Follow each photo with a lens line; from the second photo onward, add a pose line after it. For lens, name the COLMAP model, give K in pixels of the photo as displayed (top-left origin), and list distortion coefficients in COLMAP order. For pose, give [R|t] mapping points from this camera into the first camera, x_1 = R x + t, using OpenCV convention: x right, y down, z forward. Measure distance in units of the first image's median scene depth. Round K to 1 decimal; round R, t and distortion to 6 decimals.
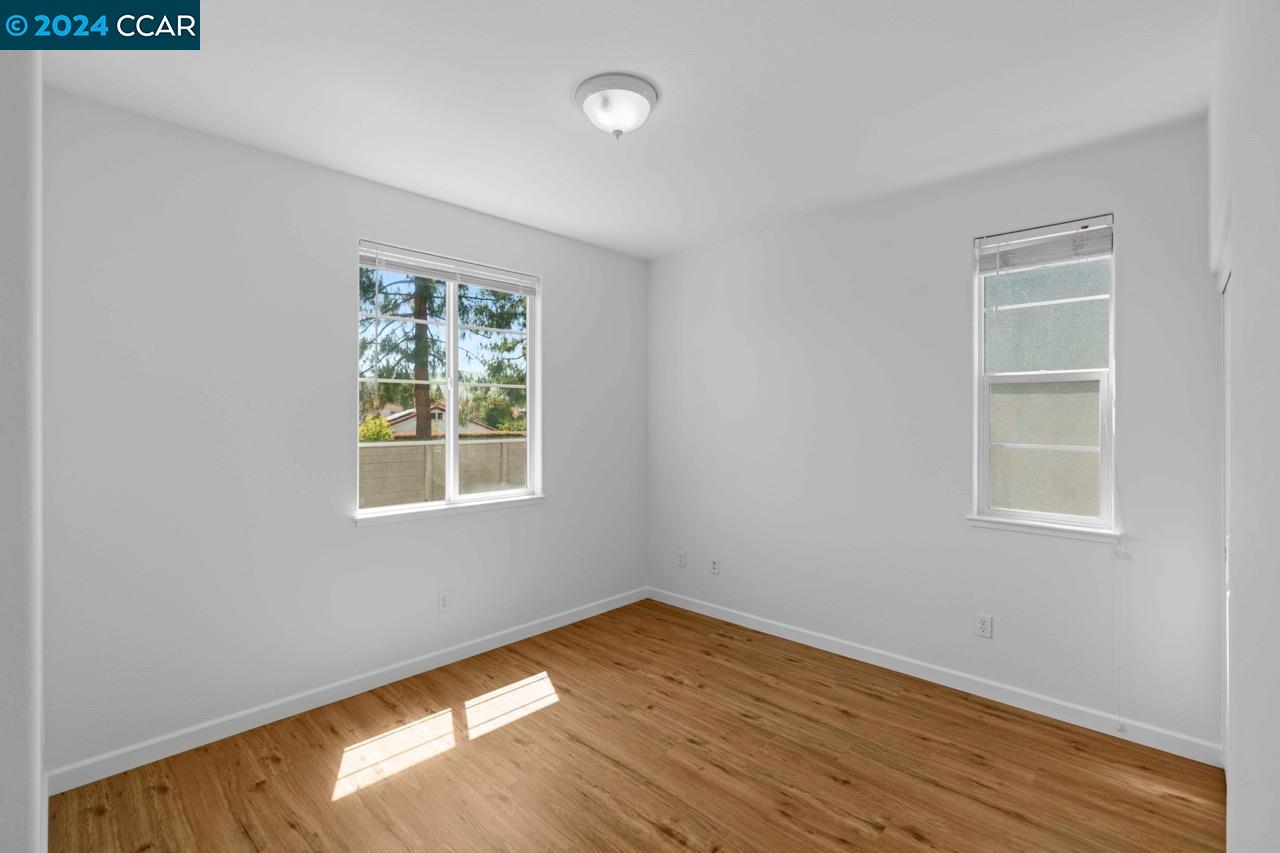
lens RADIAL K [[584.5, 0, 643.6], [0, 584.5, 422.2], [0, 0, 1]] dist [-0.034455, -0.000386]
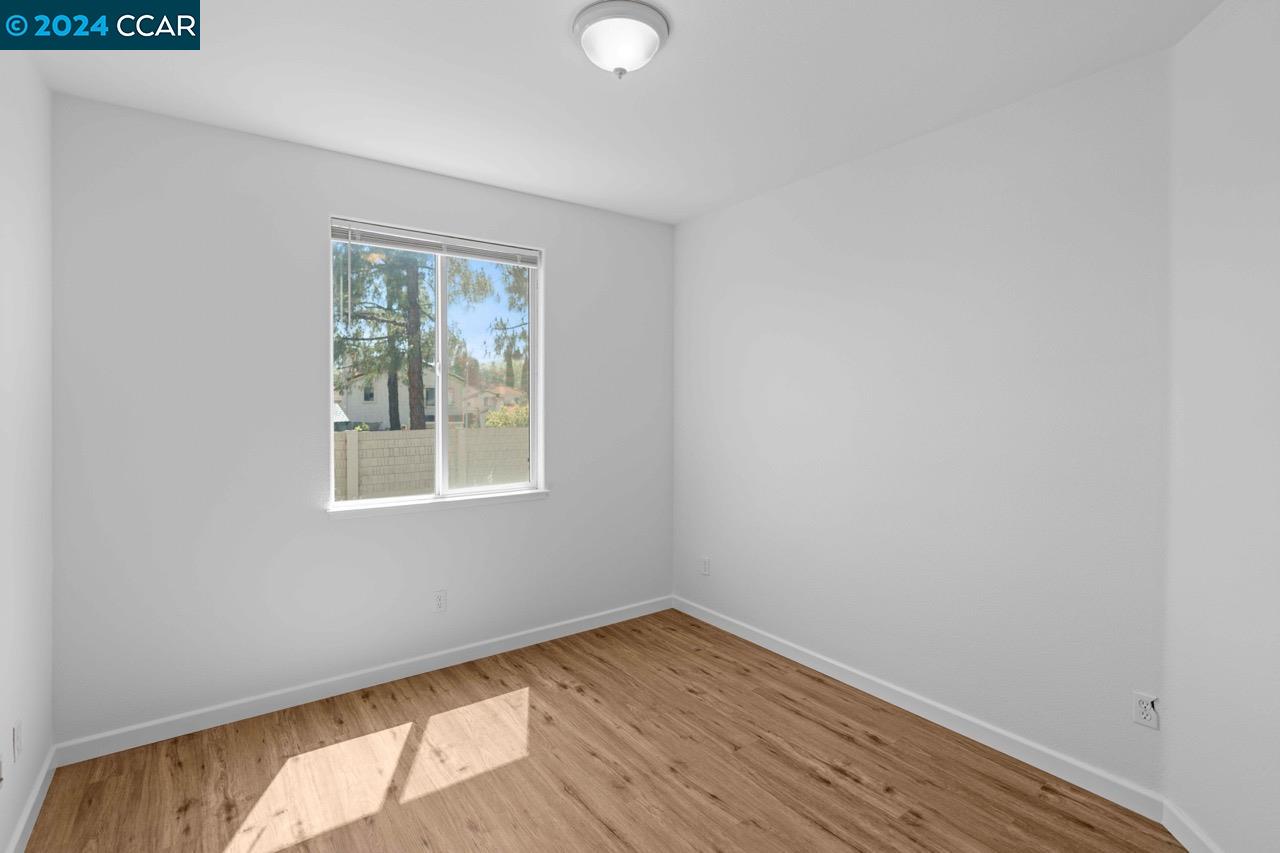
lens RADIAL K [[584.5, 0, 634.7], [0, 584.5, 421.4], [0, 0, 1]] dist [-0.034455, -0.000386]
pose [[0.982014, 0.007736, -0.188648, 0.141609], [-0.003793, 0.999767, 0.021253, -0.000200], [0.188768, -0.020155, 0.981815, 0.155585]]
